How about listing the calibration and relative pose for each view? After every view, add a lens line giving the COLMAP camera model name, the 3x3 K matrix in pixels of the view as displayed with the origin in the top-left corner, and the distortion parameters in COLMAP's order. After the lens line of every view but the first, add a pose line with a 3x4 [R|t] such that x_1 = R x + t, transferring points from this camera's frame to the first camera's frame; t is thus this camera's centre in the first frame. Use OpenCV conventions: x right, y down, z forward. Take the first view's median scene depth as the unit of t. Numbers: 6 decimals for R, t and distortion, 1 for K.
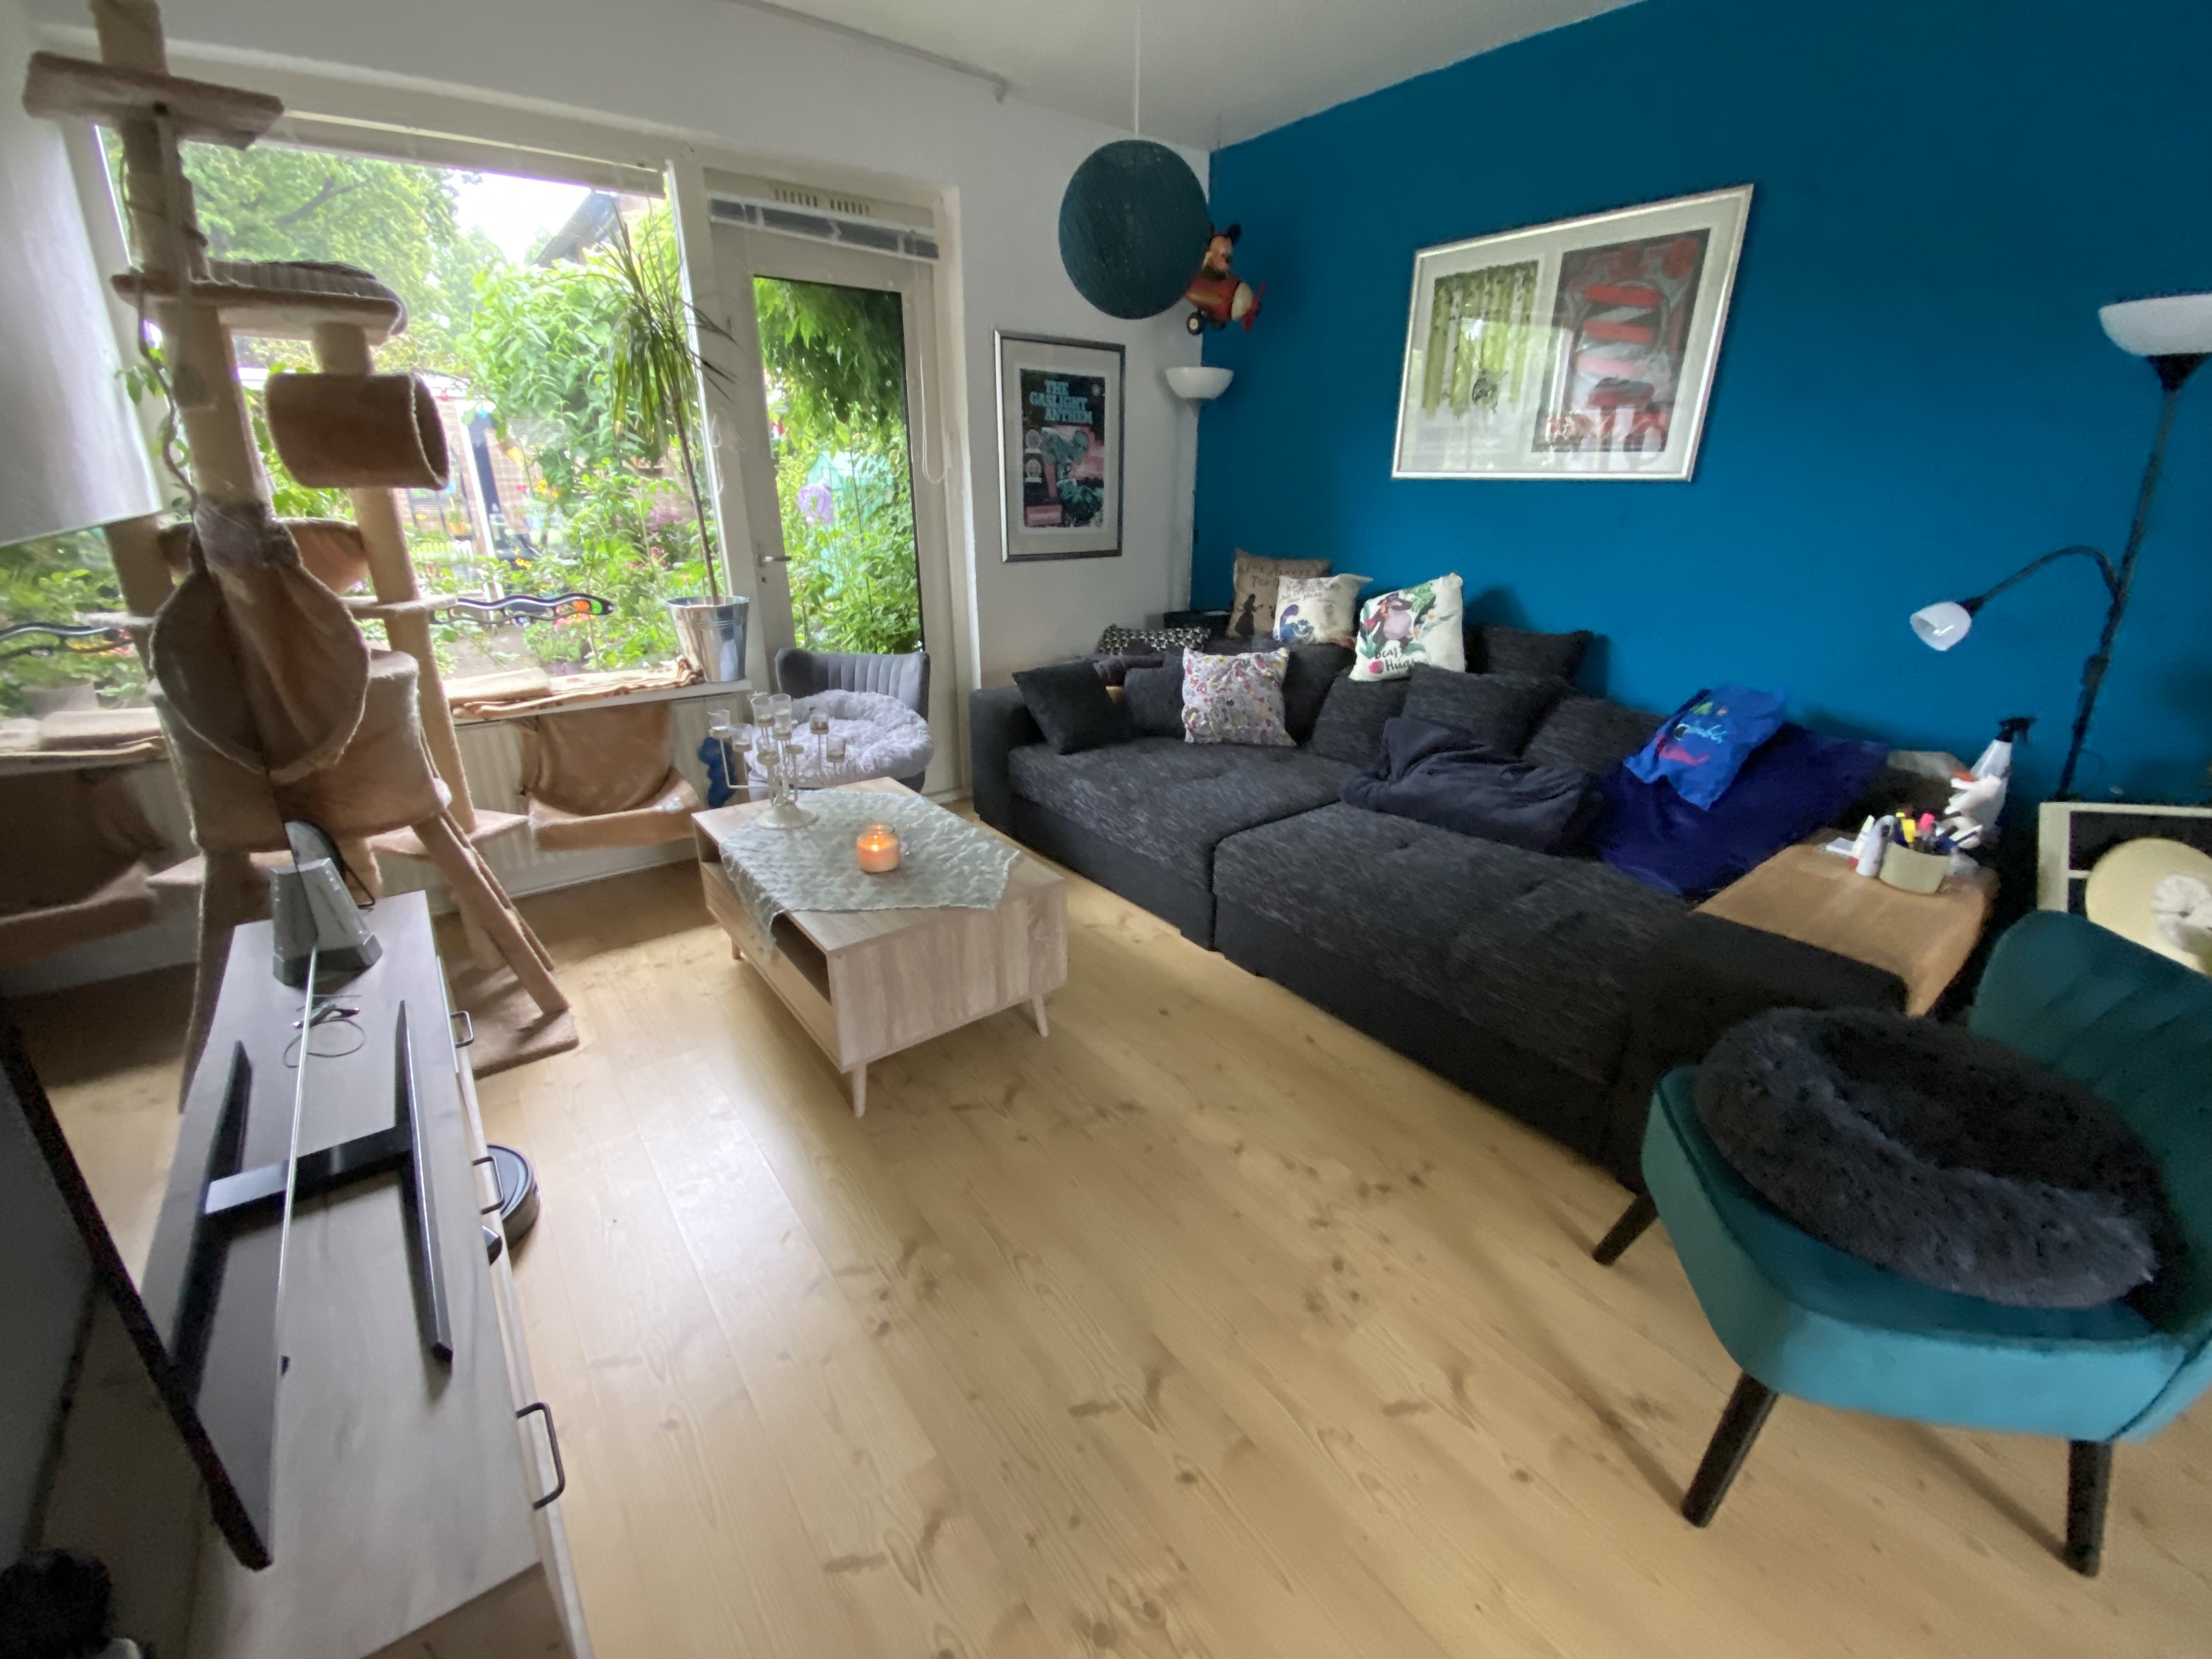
lens RADIAL K [[900.0, 0, 1095.9], [0, 900.0, 829.7], [0, 0, 1]] dist [-0.001798, -0.000891]
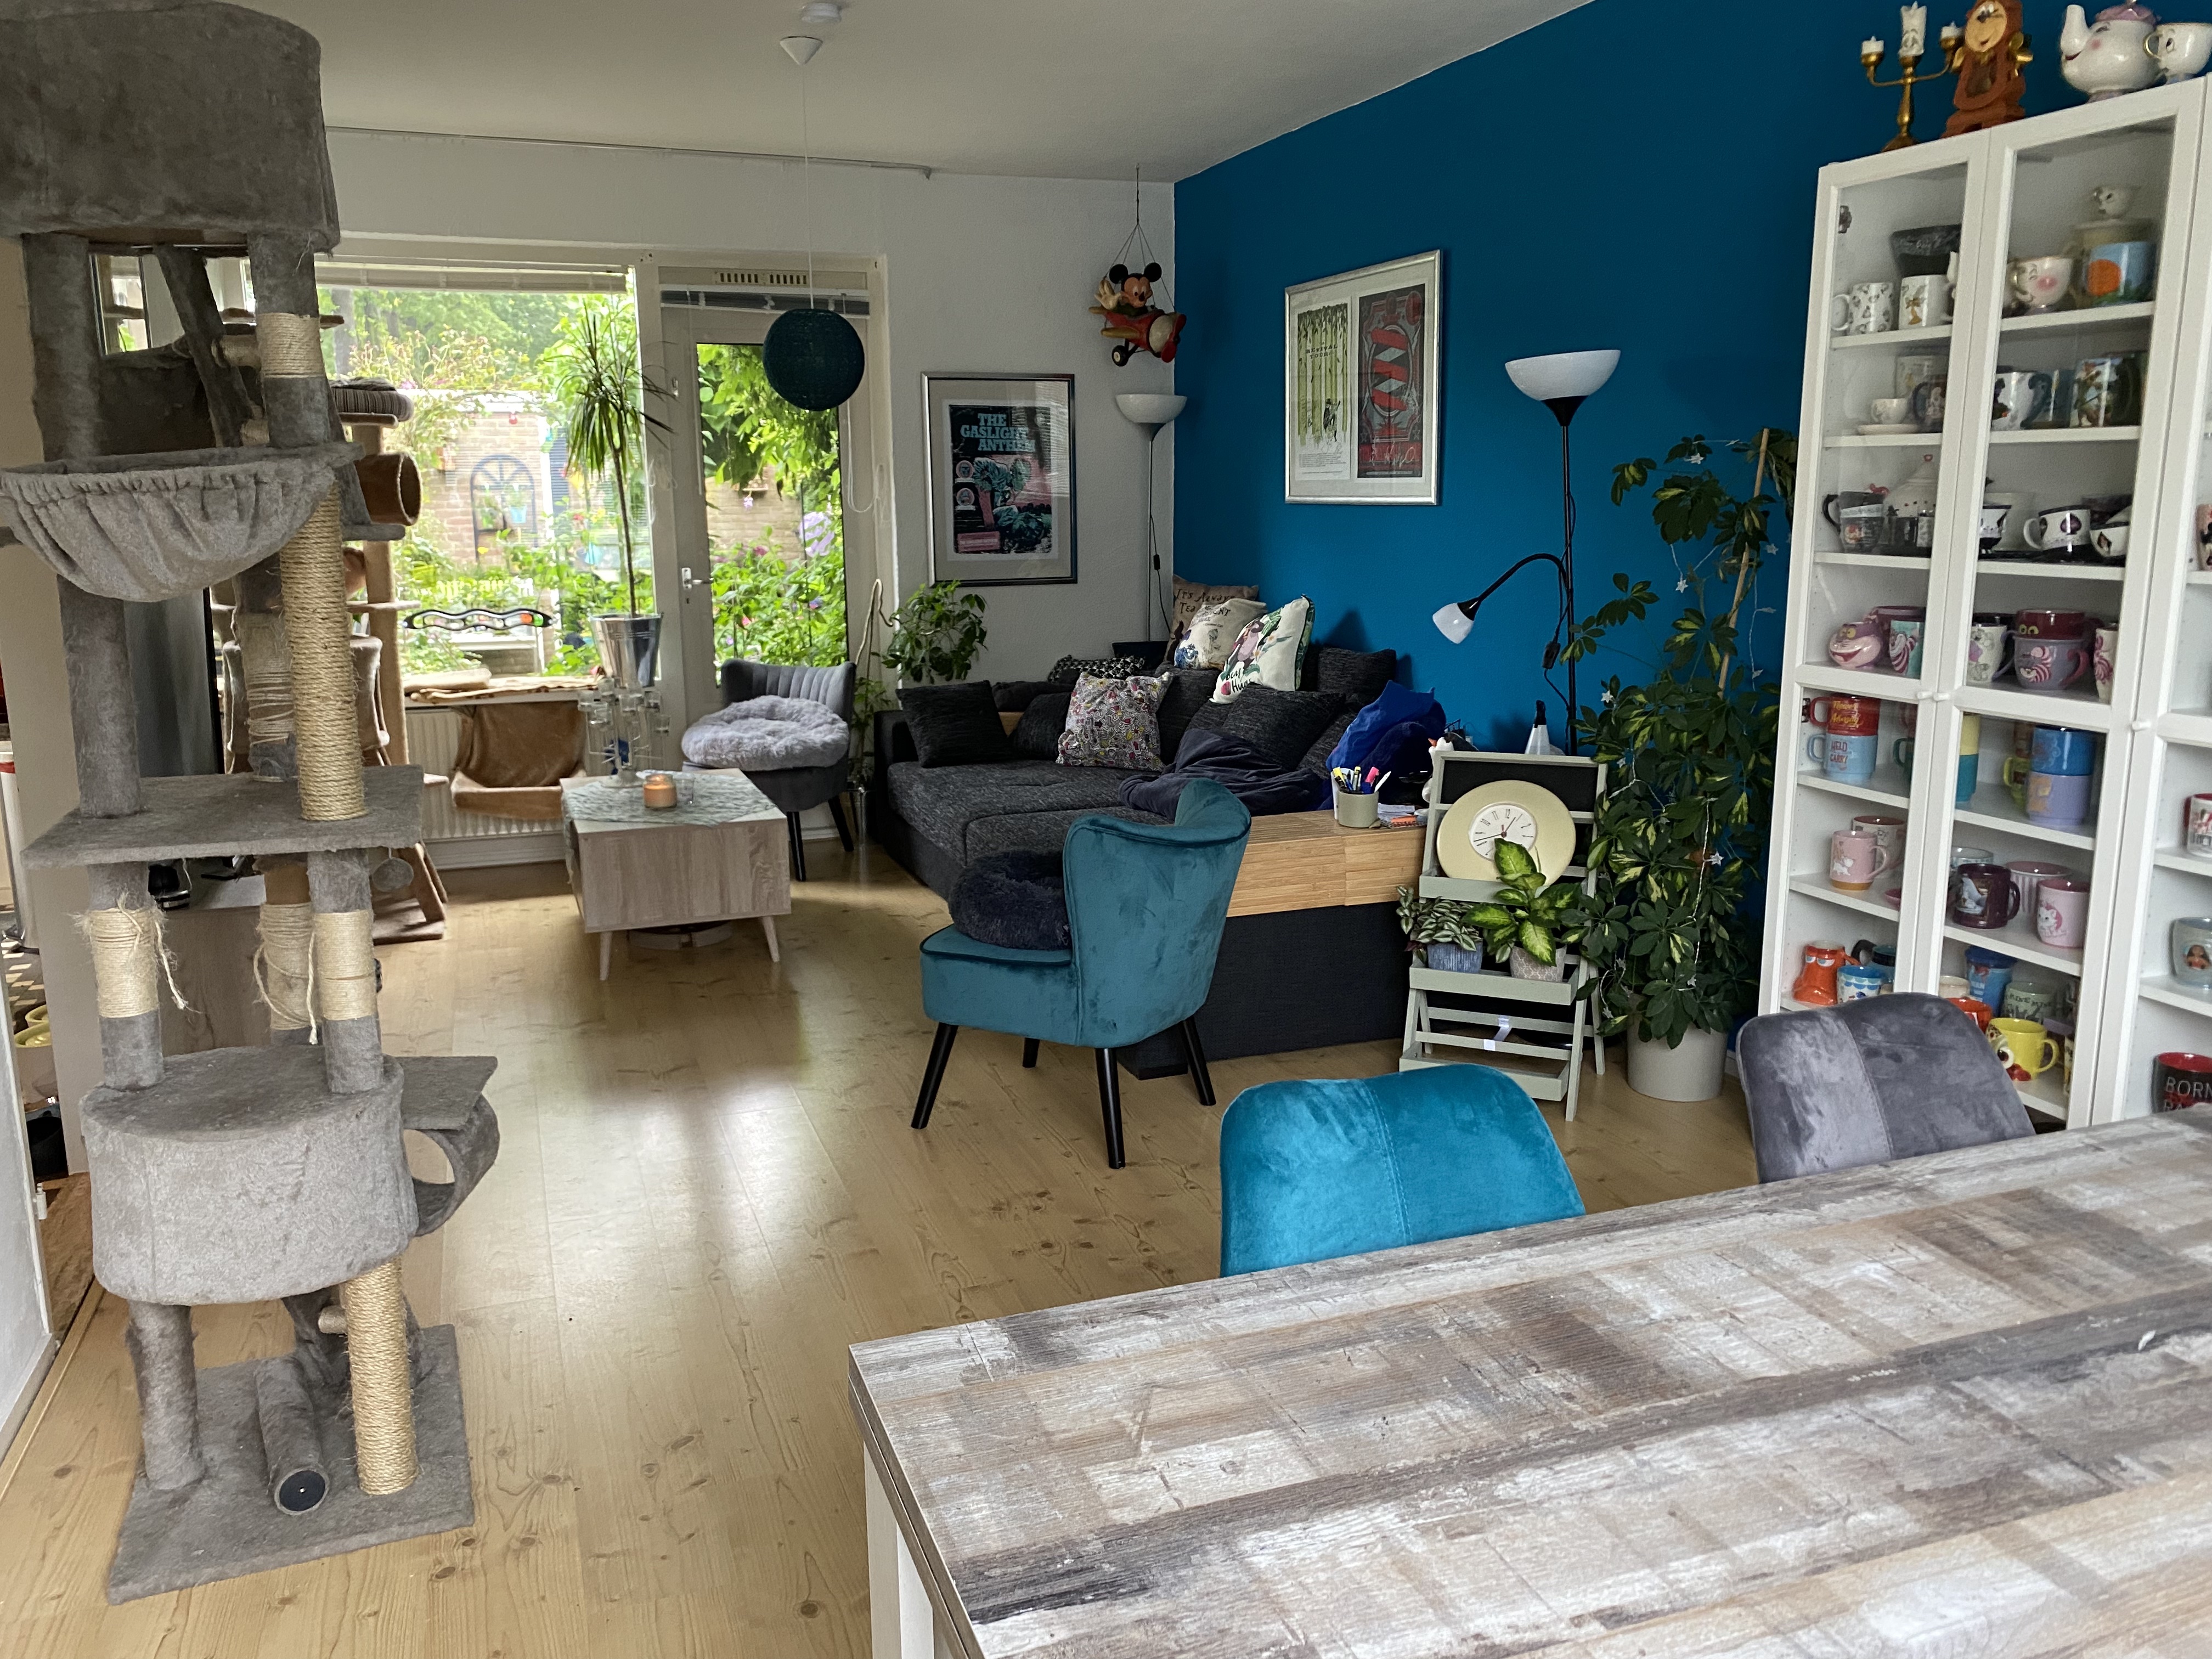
lens RADIAL K [[1699.3, 0, 1110.0], [0, 1699.3, 826.5], [0, 0, 1]] dist [0.004038, 0.001183]
pose [[0.954972, 0.042229, -0.293674, 0.751657], [-0.092623, 0.982783, -0.159872, 0.277078], [0.281866, 0.179874, 0.942442, -0.755874]]
